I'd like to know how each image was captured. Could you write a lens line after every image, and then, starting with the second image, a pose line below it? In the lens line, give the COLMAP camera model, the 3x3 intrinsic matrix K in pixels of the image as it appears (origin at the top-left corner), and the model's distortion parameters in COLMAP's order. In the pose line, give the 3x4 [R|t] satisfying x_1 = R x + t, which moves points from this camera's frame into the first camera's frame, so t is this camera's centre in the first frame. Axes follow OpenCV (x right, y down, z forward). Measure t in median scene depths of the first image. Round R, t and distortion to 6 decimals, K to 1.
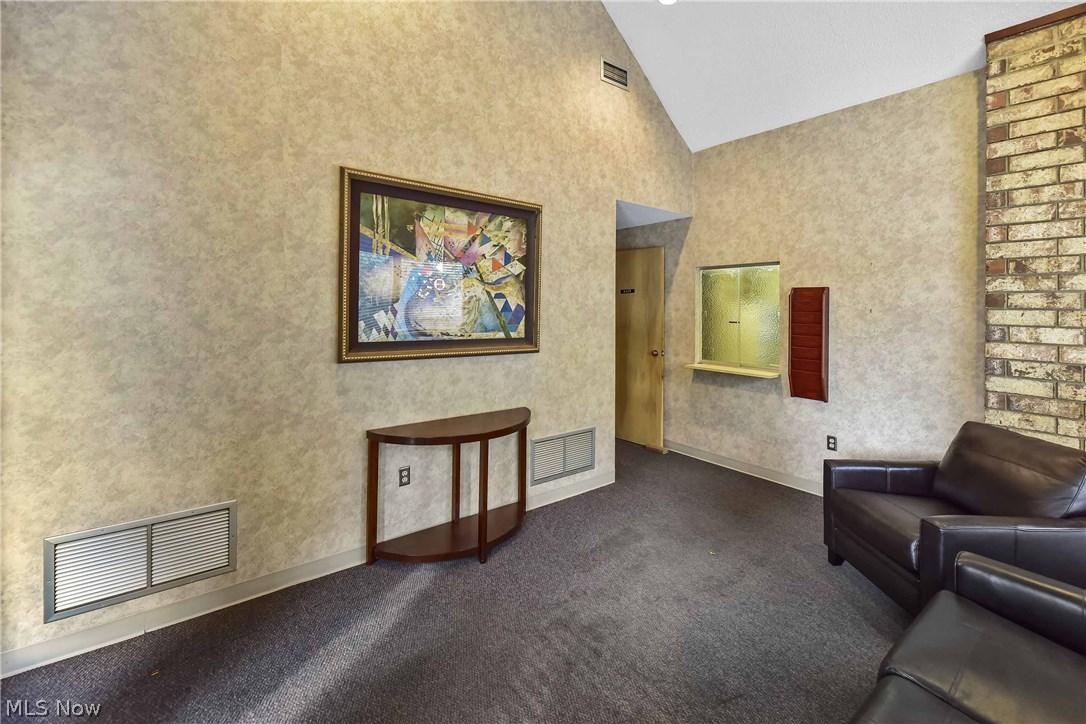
lens RADIAL K [[441.1, 0, 562.2], [0, 441.1, 310.8], [0, 0, 1]] dist [-0.014363, 0.000144]
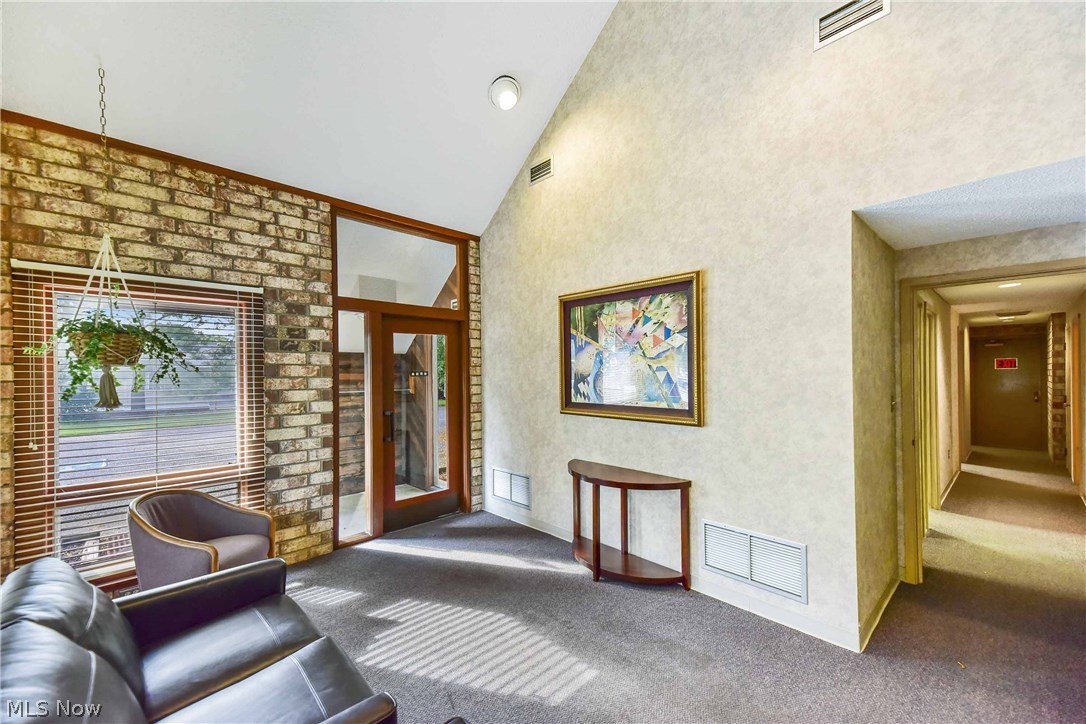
lens RADIAL K [[441.1, 0, 545.1], [0, 441.1, 369.2], [0, 0, 1]] dist [-0.014363, 0.000144]
pose [[0.077826, -0.016517, -0.996830, 0.950556], [0.010000, 0.999825, -0.015786, -0.019434], [0.996917, -0.008739, 0.077978, 0.662381]]
